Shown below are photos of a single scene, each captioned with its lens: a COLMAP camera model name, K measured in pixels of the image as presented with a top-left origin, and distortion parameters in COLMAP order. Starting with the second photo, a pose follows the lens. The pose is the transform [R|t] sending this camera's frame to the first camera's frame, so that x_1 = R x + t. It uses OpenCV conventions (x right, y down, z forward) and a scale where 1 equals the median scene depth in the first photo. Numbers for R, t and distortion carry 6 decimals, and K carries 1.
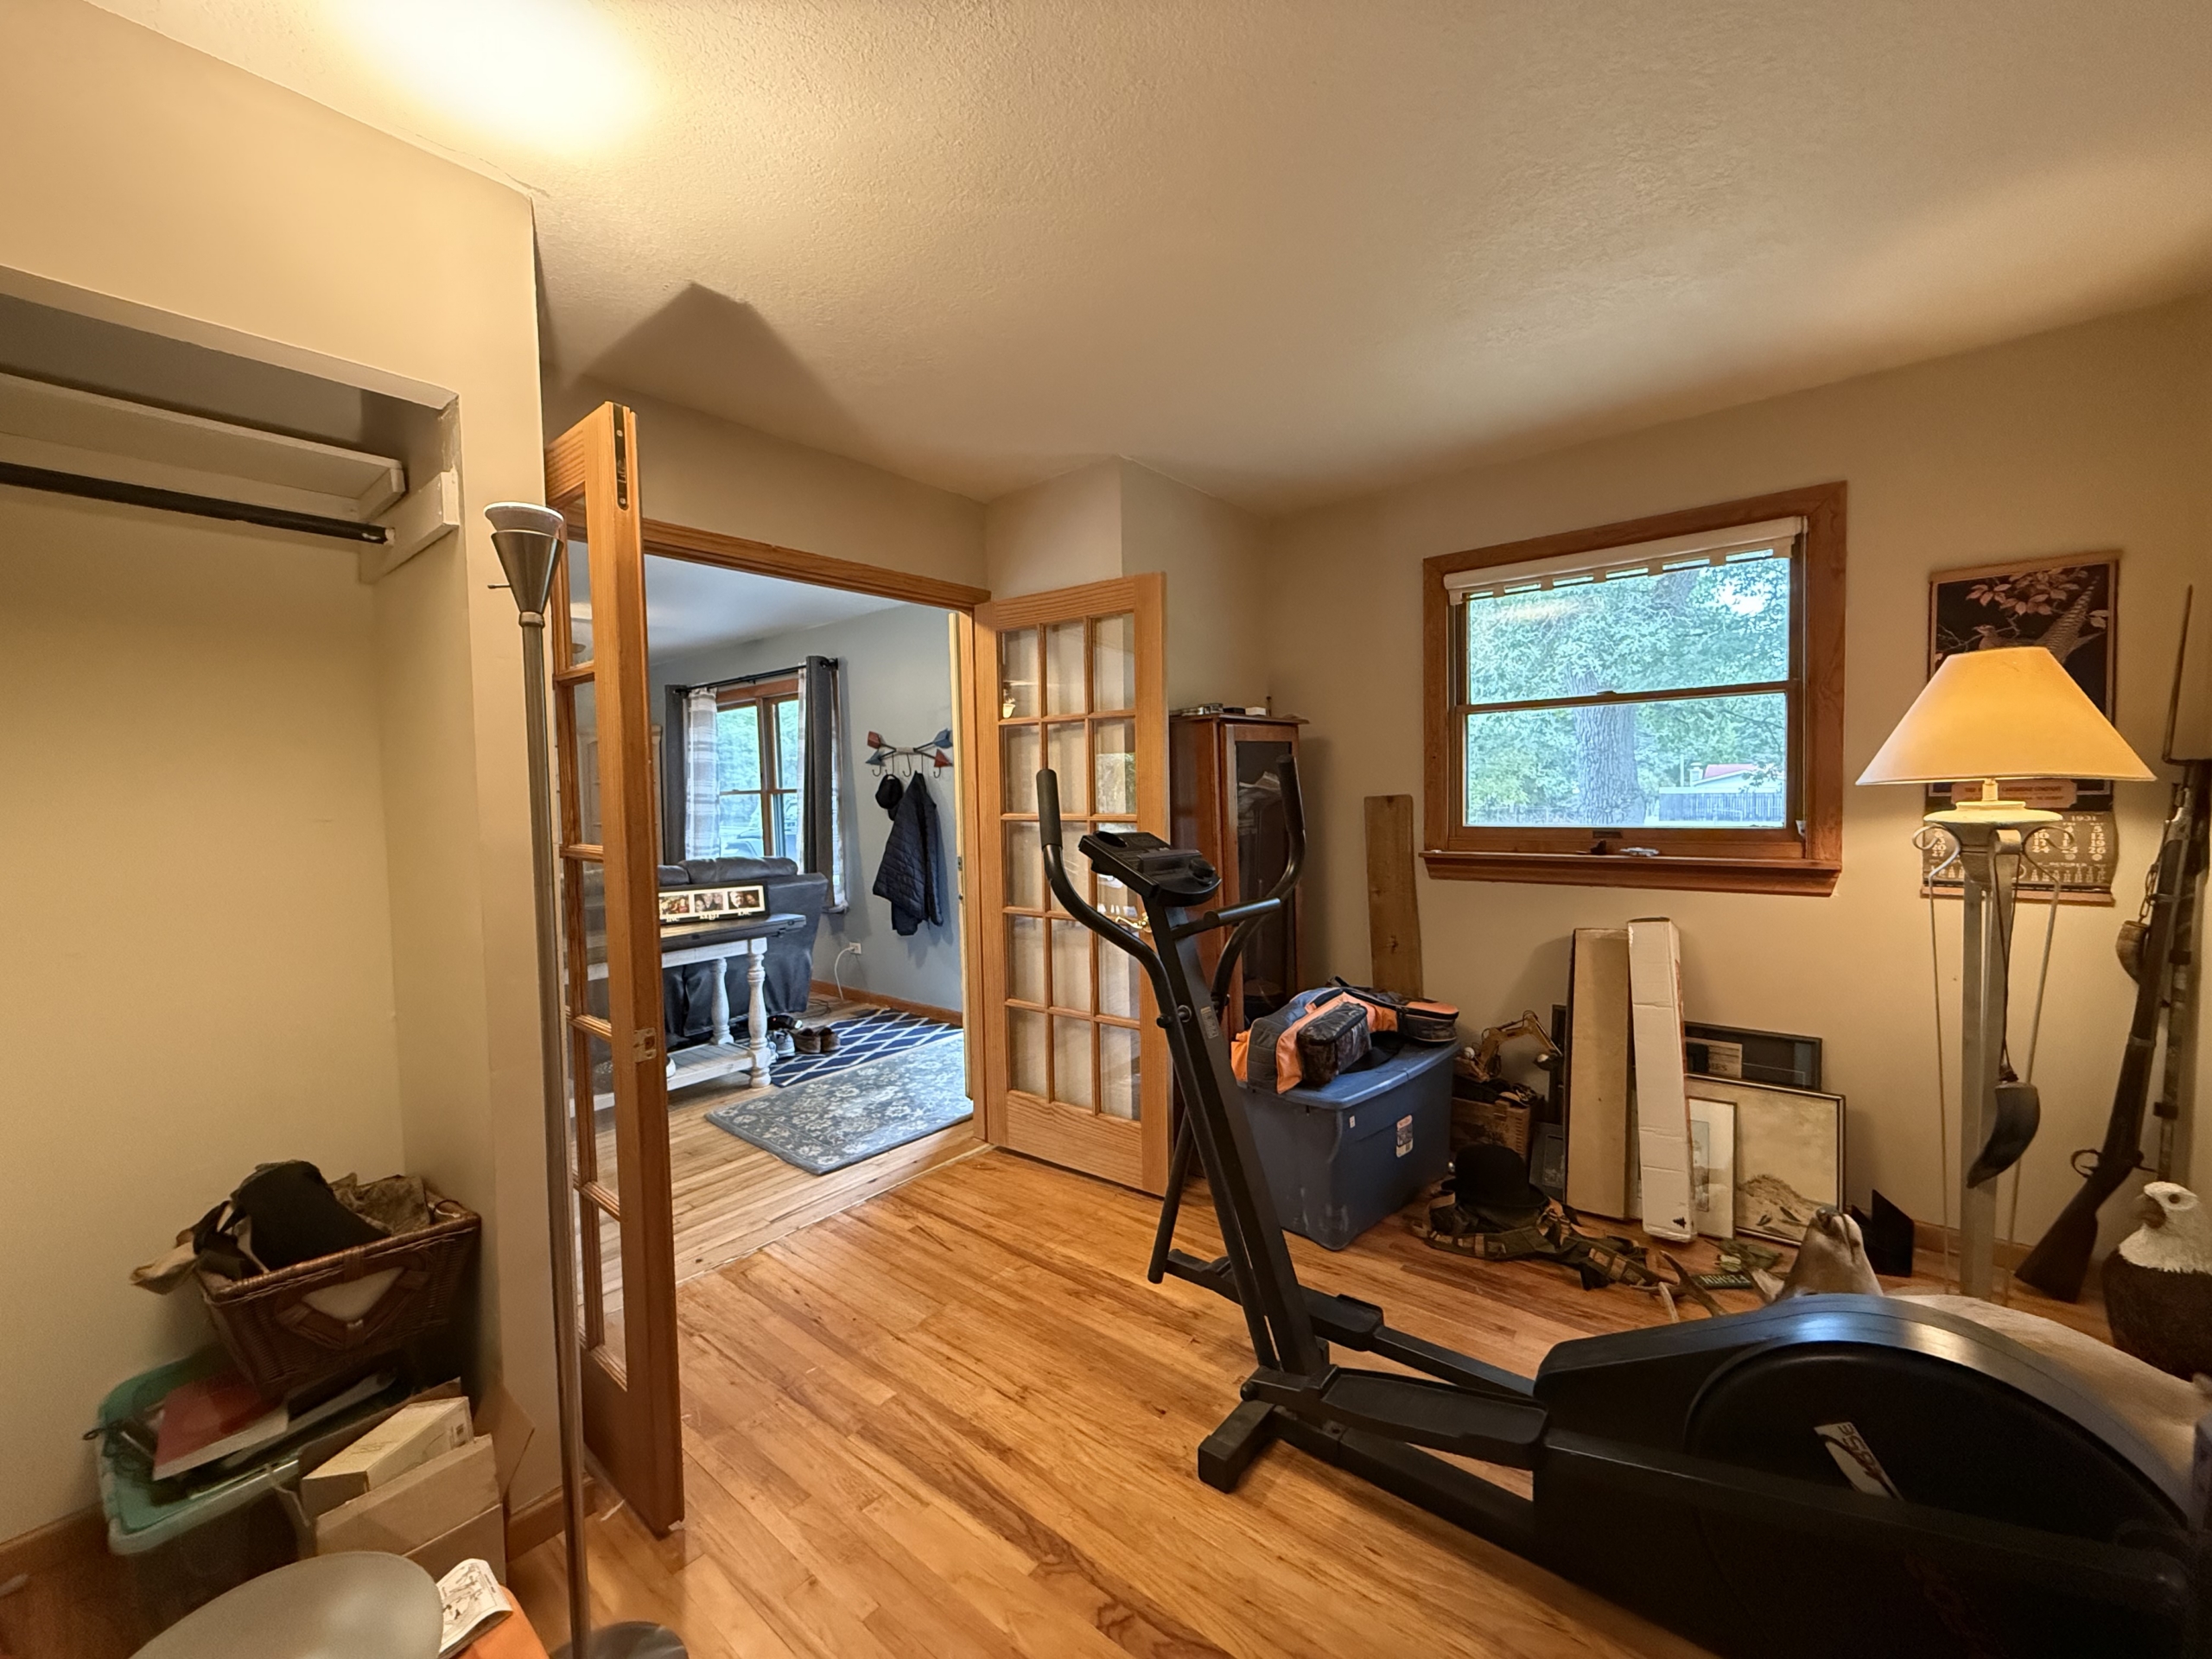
lens RADIAL K [[882.4, 0, 1085.3], [0, 882.4, 810.5], [0, 0, 1]] dist [-0.000299, 0.000035]
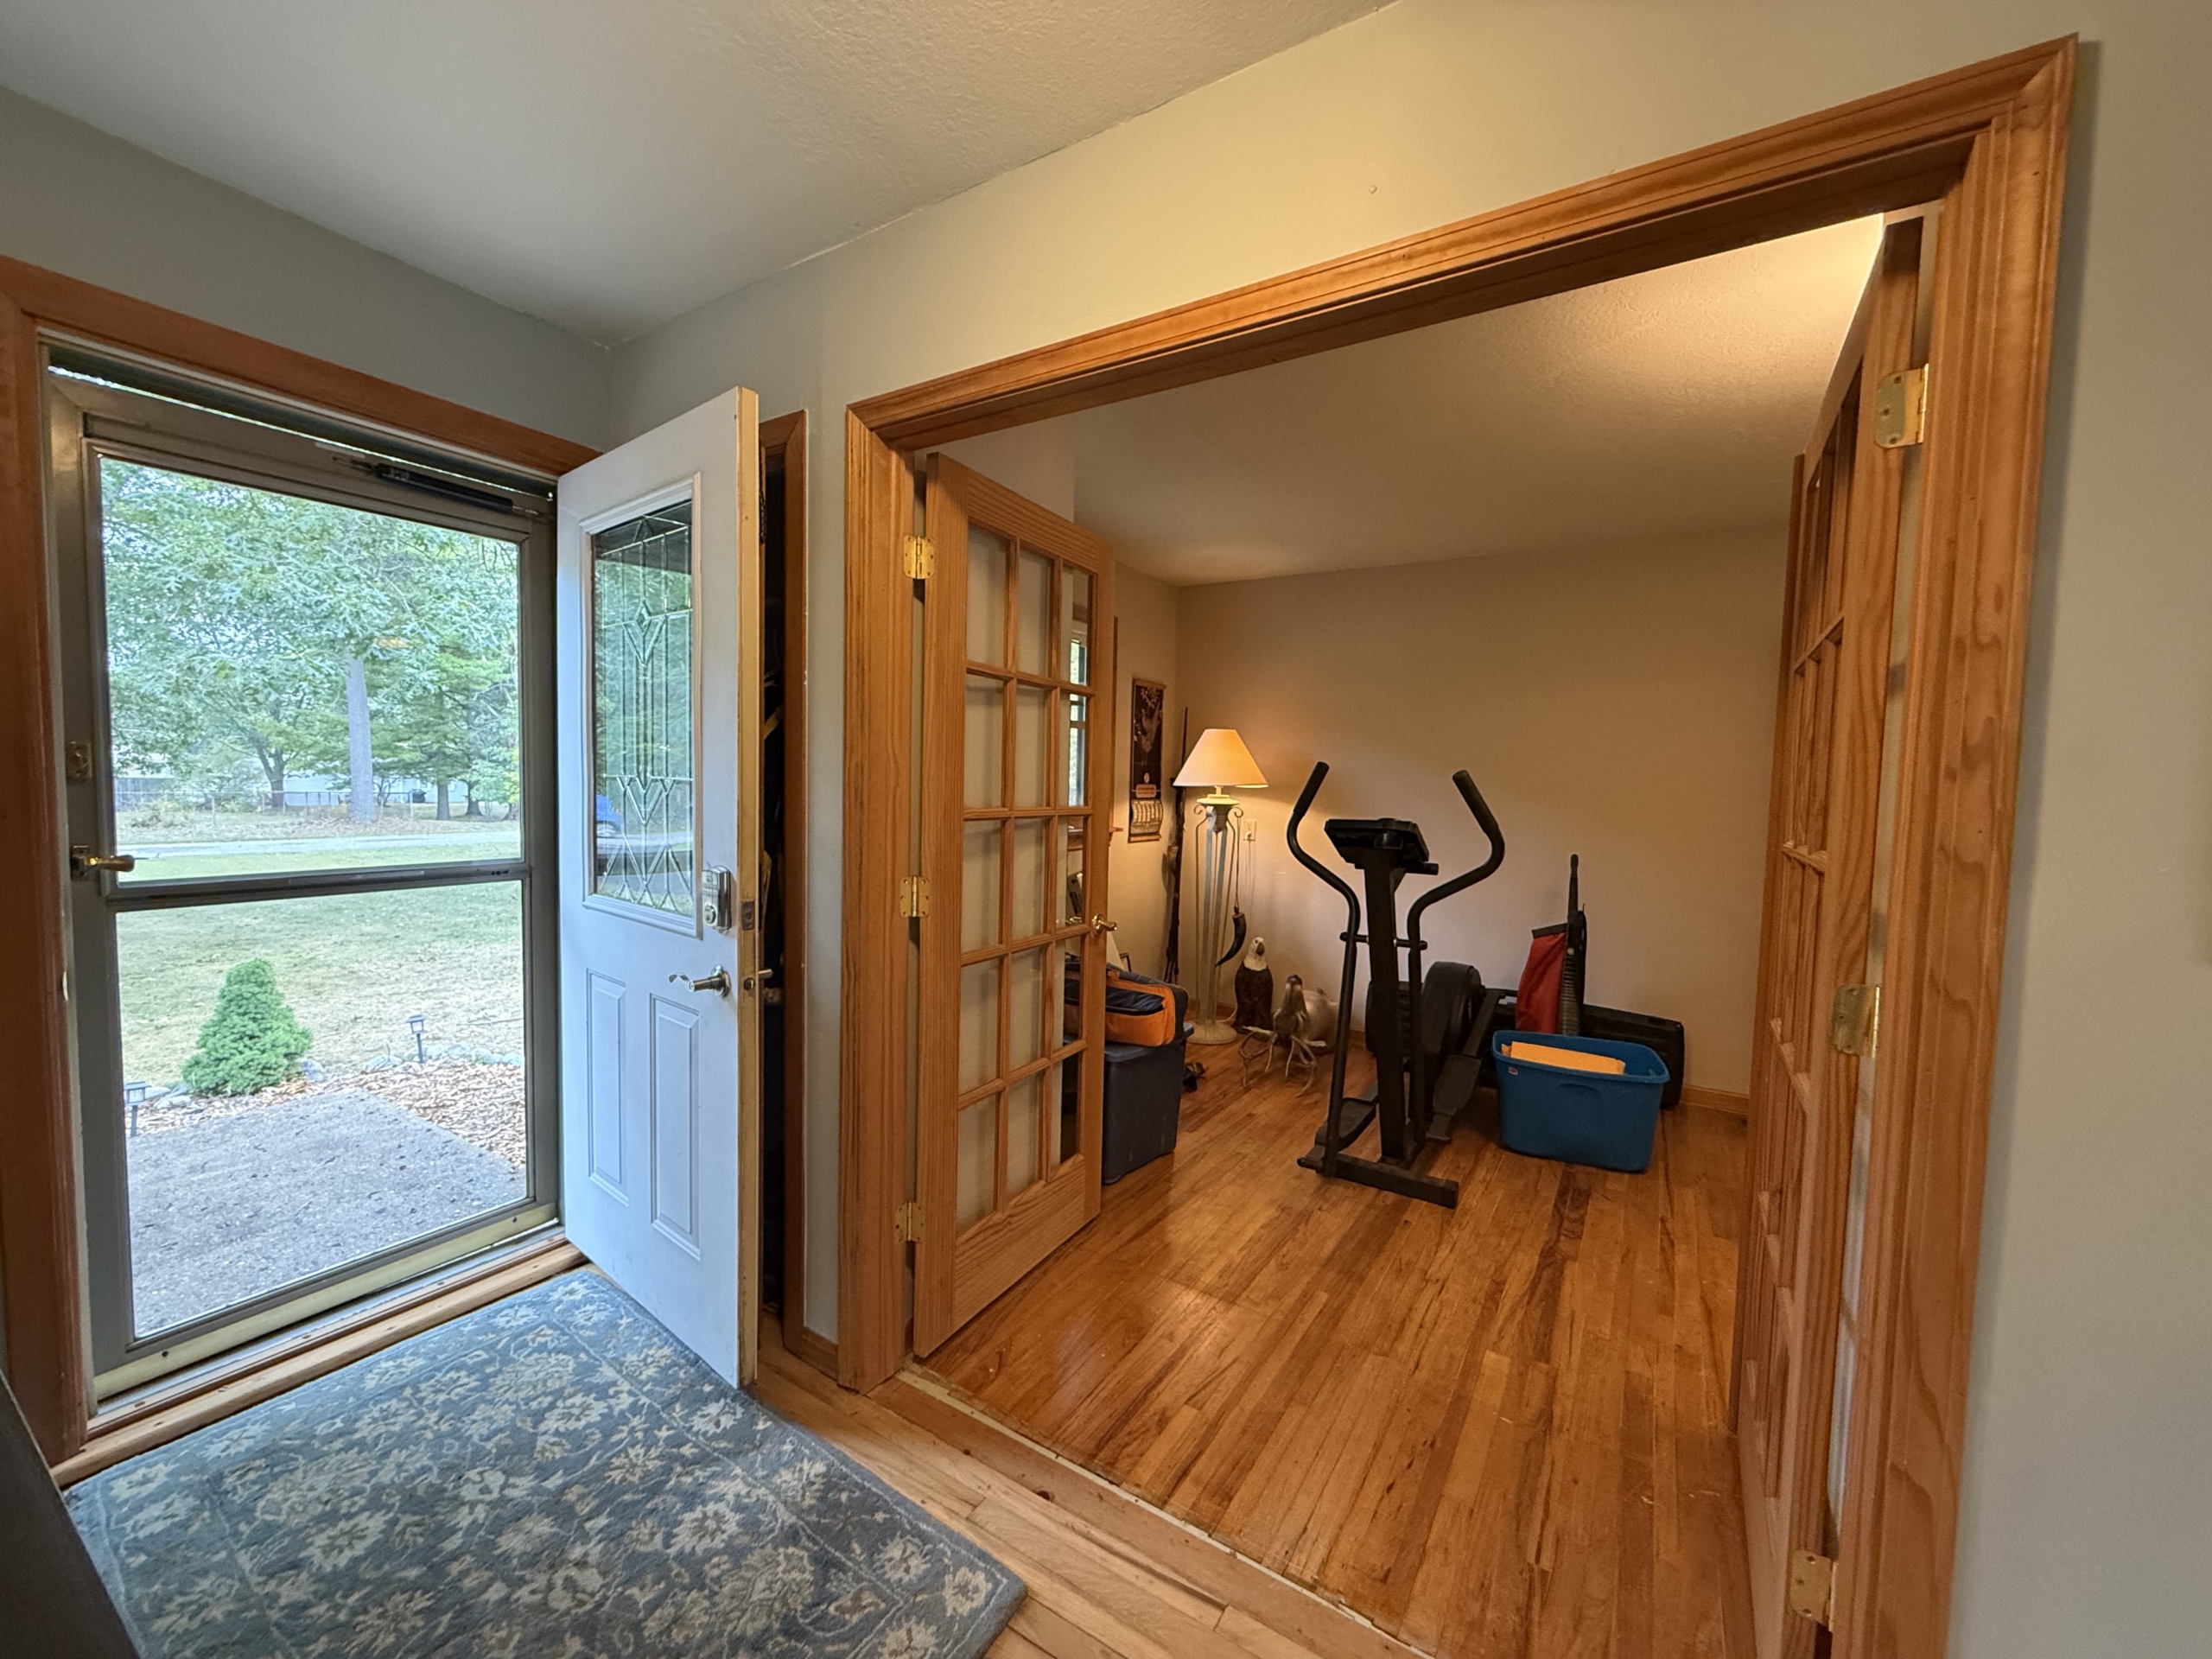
lens RADIAL K [[882.4, 0, 1106.5], [0, 882.4, 835.4], [0, 0, 1]] dist [-0.000299, 0.000035]
pose [[-0.136842, -0.042795, 0.989668, -1.032082], [0.006474, 0.999006, 0.044094, -0.007853], [-0.990572, 0.012441, -0.136429, 1.396373]]
